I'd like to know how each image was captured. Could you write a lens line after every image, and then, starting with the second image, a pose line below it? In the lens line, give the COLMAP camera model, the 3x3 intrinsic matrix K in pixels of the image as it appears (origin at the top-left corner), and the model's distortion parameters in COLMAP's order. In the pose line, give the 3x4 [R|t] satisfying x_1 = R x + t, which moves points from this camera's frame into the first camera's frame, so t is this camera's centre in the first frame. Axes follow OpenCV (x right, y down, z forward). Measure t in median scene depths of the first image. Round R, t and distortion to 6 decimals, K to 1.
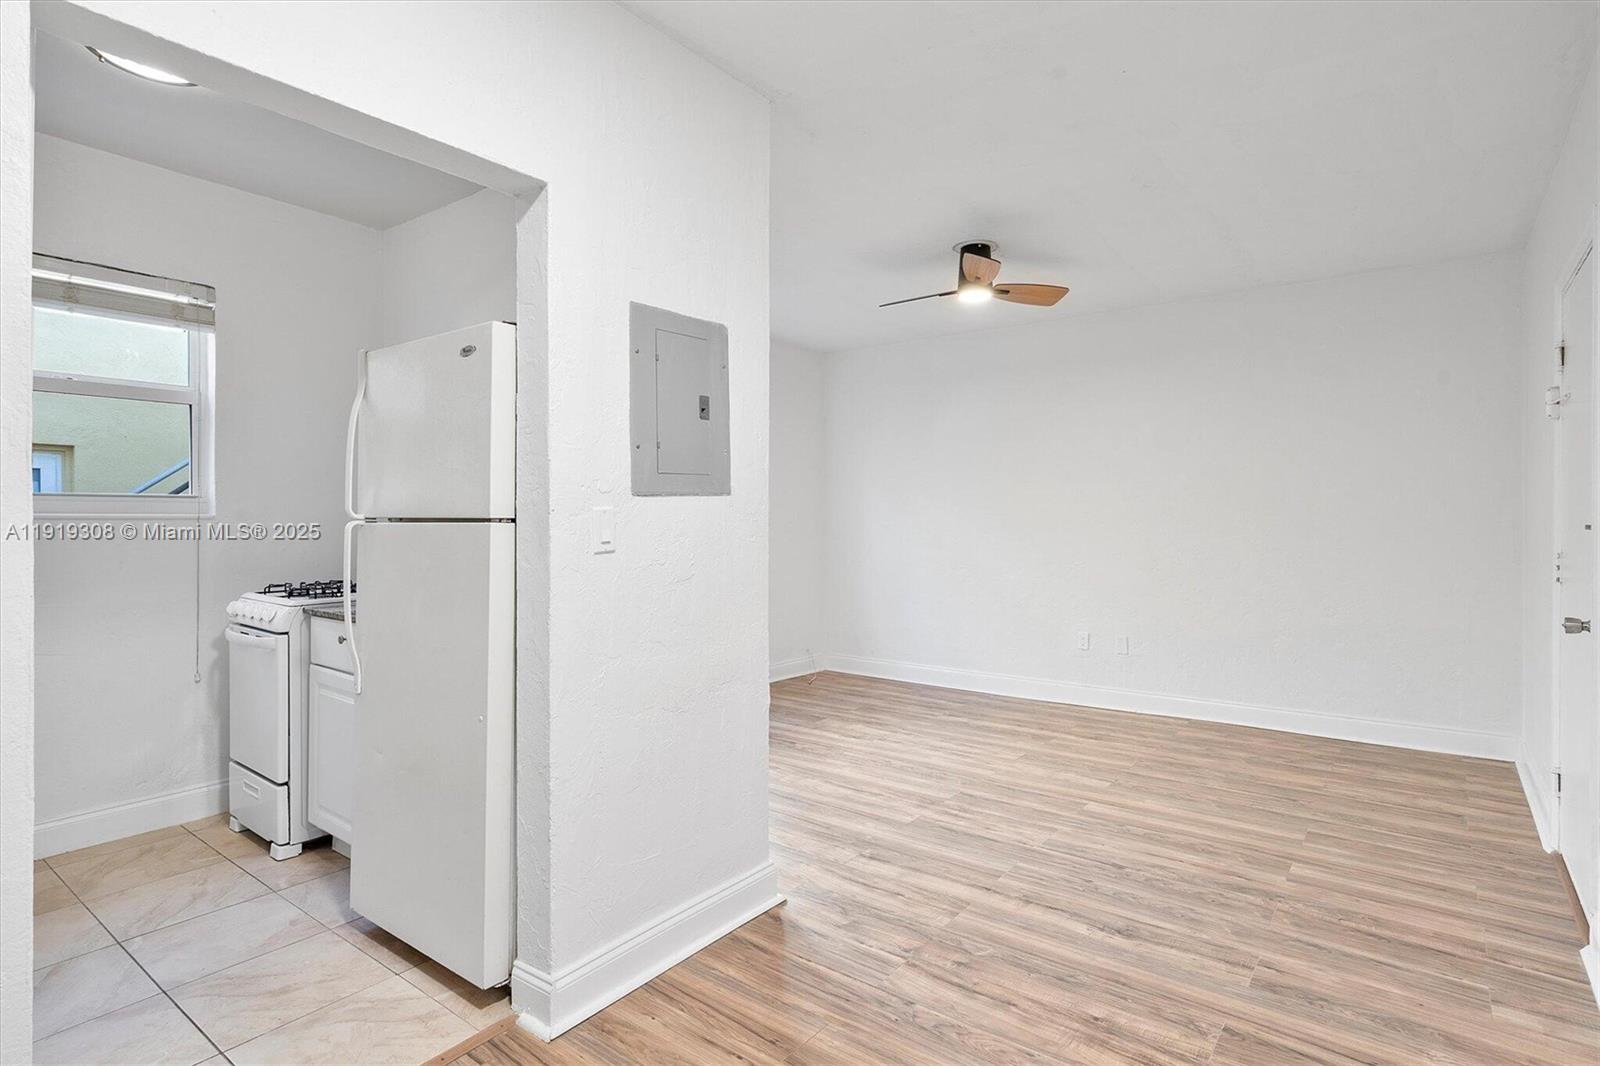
lens RADIAL K [[819.2, 0, 800.0], [0, 819.2, 533.0], [0, 0, 1]] dist [-0.001599, -0.000659]
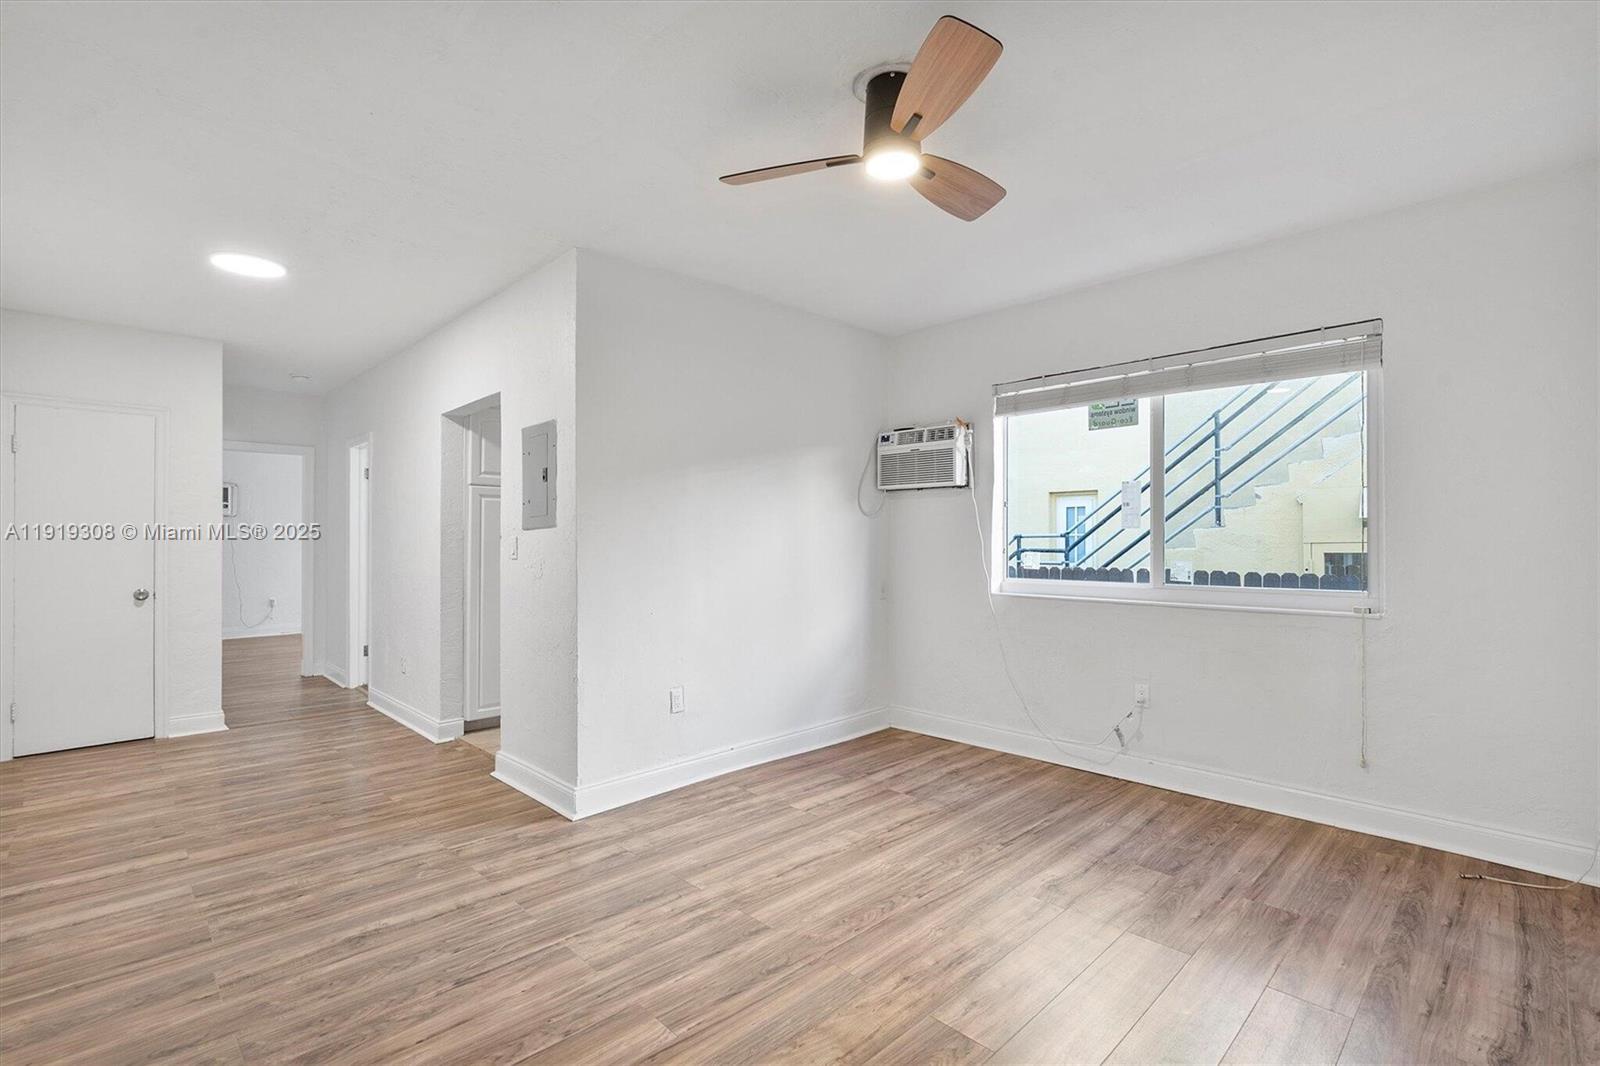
lens RADIAL K [[731.3, 0, 803.0], [0, 731.3, 528.4], [0, 0, 1]] dist [-0.003239, 0.000037]
pose [[-0.141664, -0.014595, -0.989807, 1.153995], [-0.008708, 0.999871, -0.013497, -0.027695], [0.989877, 0.006707, -0.141773, 1.566611]]
